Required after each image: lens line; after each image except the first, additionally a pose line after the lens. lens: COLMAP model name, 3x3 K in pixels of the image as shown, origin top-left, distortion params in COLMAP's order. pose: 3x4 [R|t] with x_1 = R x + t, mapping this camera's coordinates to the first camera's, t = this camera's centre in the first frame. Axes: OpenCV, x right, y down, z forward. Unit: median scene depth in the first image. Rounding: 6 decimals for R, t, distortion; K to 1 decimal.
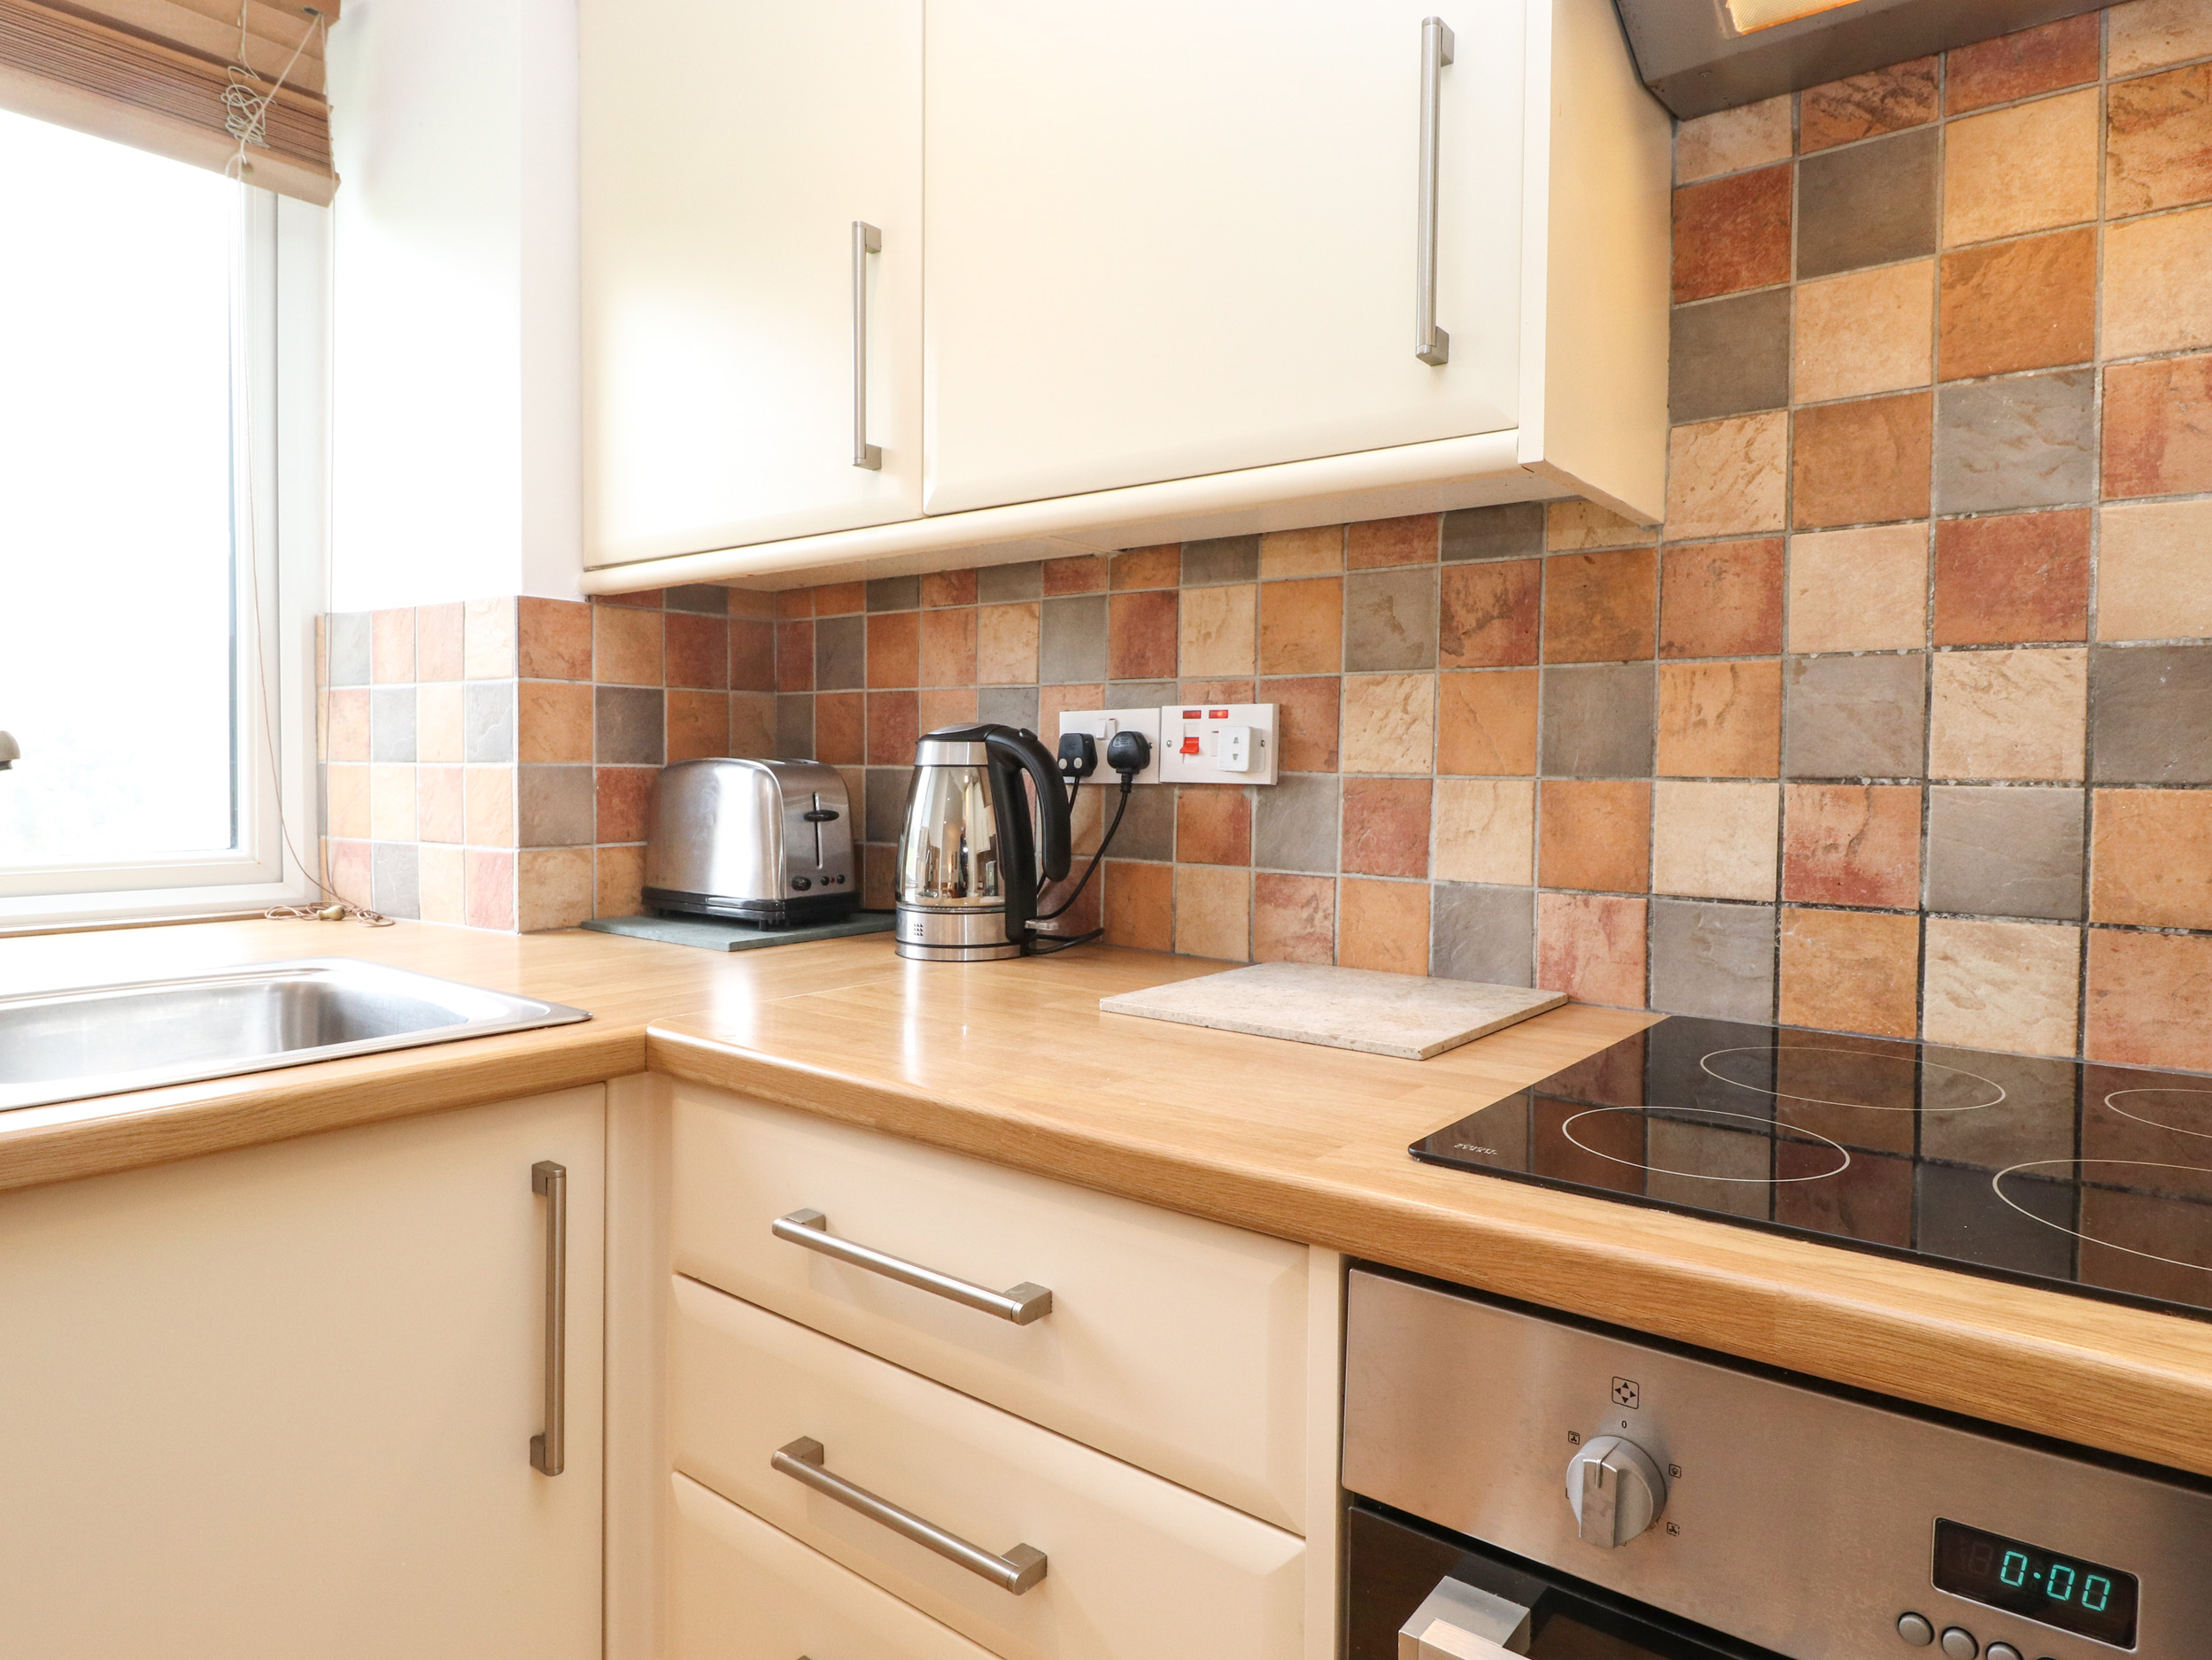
lens RADIAL K [[1317.8, 0, 1109.6], [0, 1317.8, 799.7], [0, 0, 1]] dist [-0.010747, -0.005086]
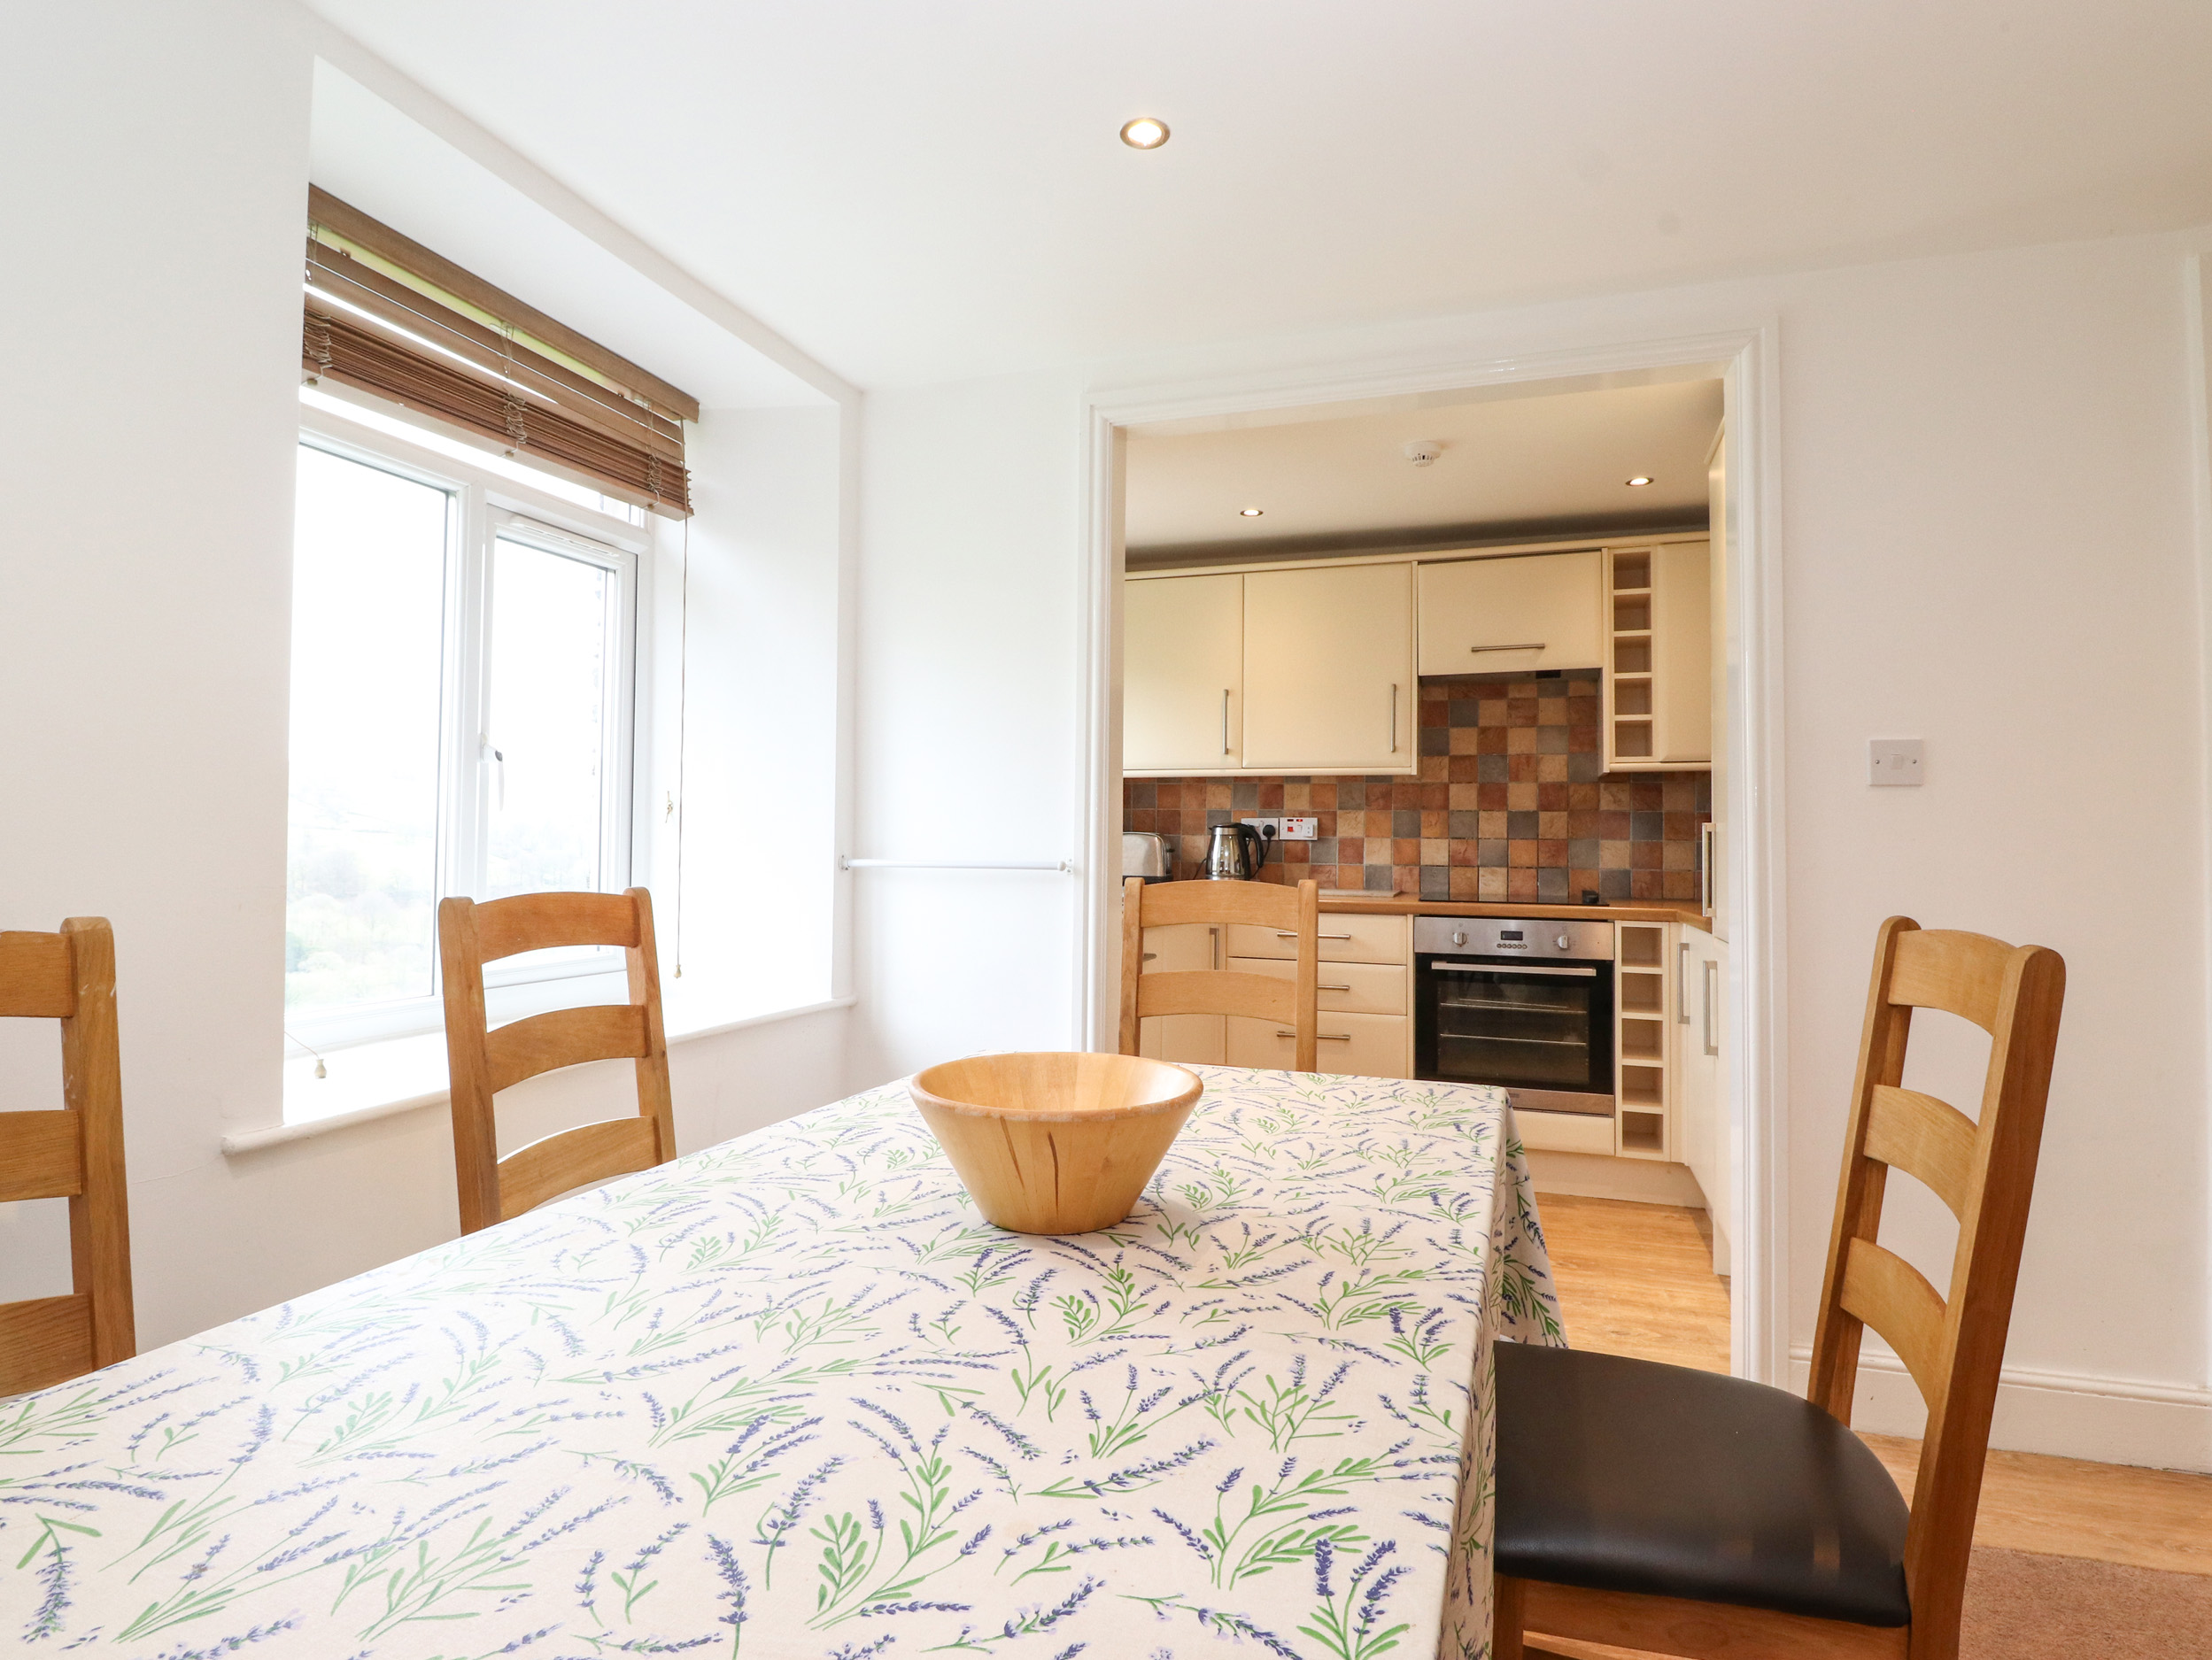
lens RADIAL K [[1153.3, 0, 1111.8], [0, 1153.3, 809.8], [0, 0, 1]] dist [-0.012583, -0.007786]
pose [[0.940506, 0.005985, 0.339725, -1.749327], [0.008213, 0.999152, -0.040337, 0.033628], [-0.339678, 0.040727, 0.939659, -2.116414]]
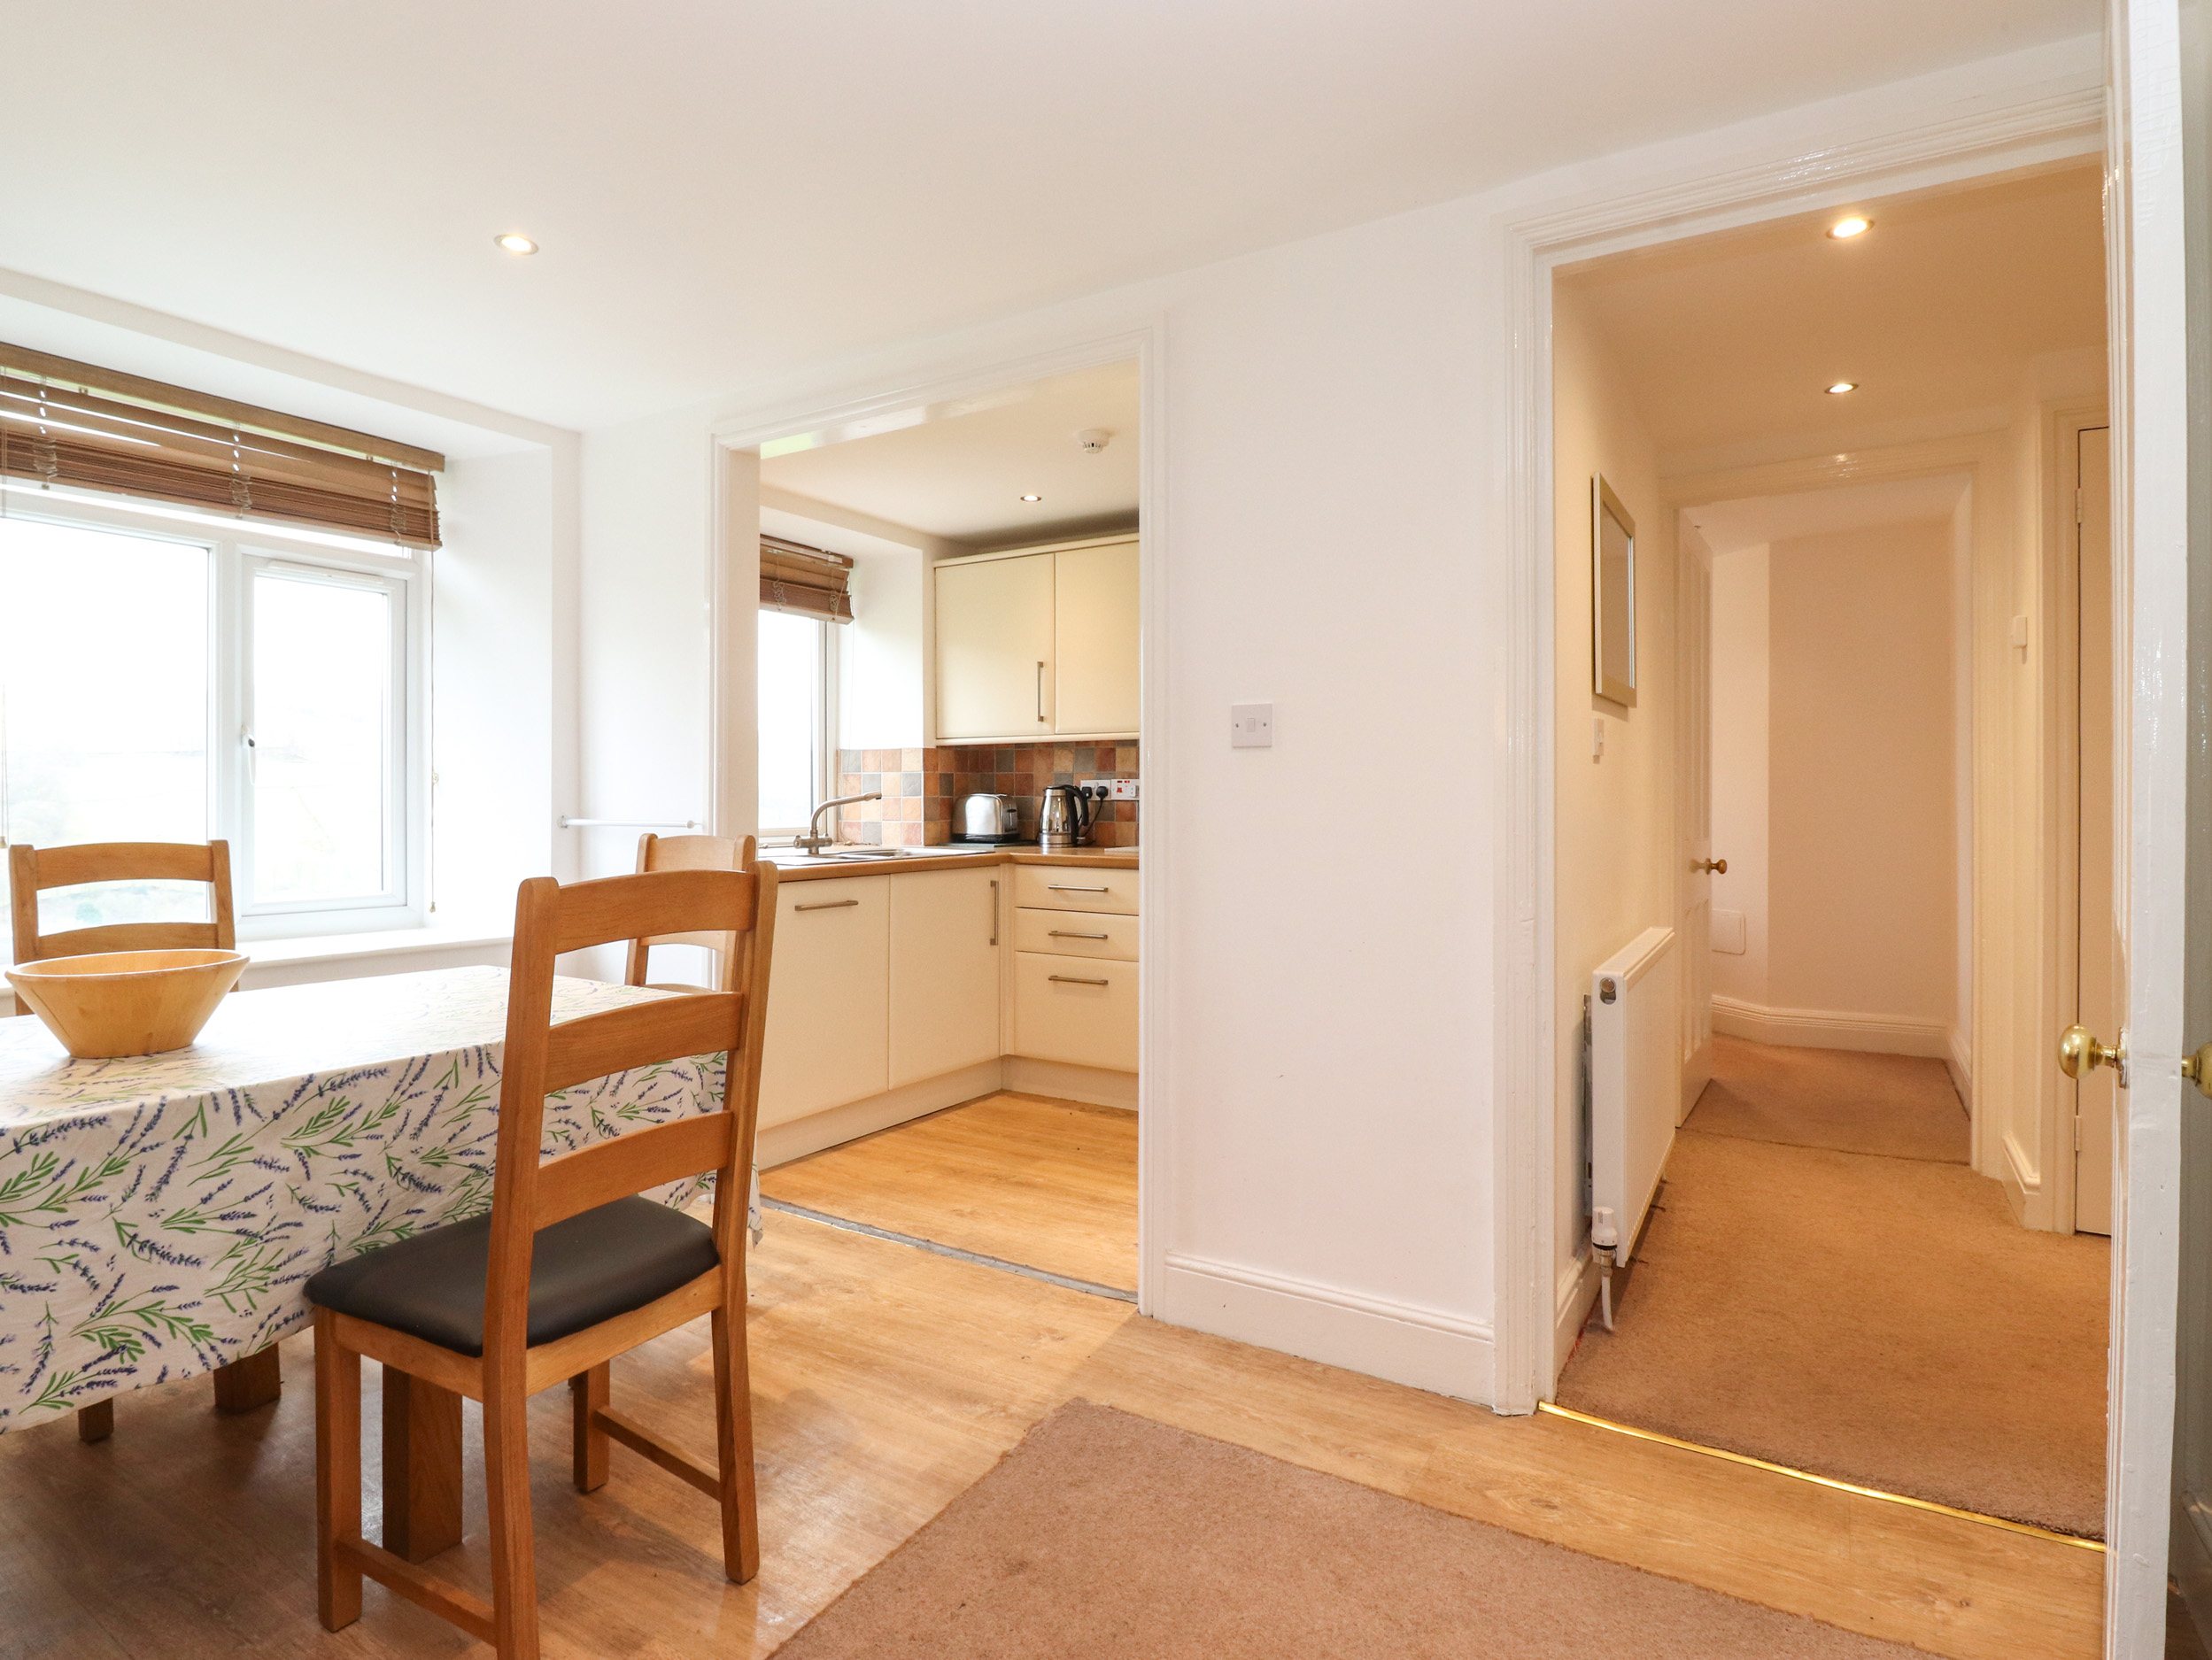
lens RADIAL K [[1153.3, 0, 1114.8], [0, 1153.3, 806.0], [0, 0, 1]] dist [-0.012583, -0.007786]
pose [[0.992213, -0.010581, 0.124105, -0.439586], [0.012155, 0.999855, -0.011934, 0.053436], [-0.123960, 0.013350, 0.992197, -2.760801]]
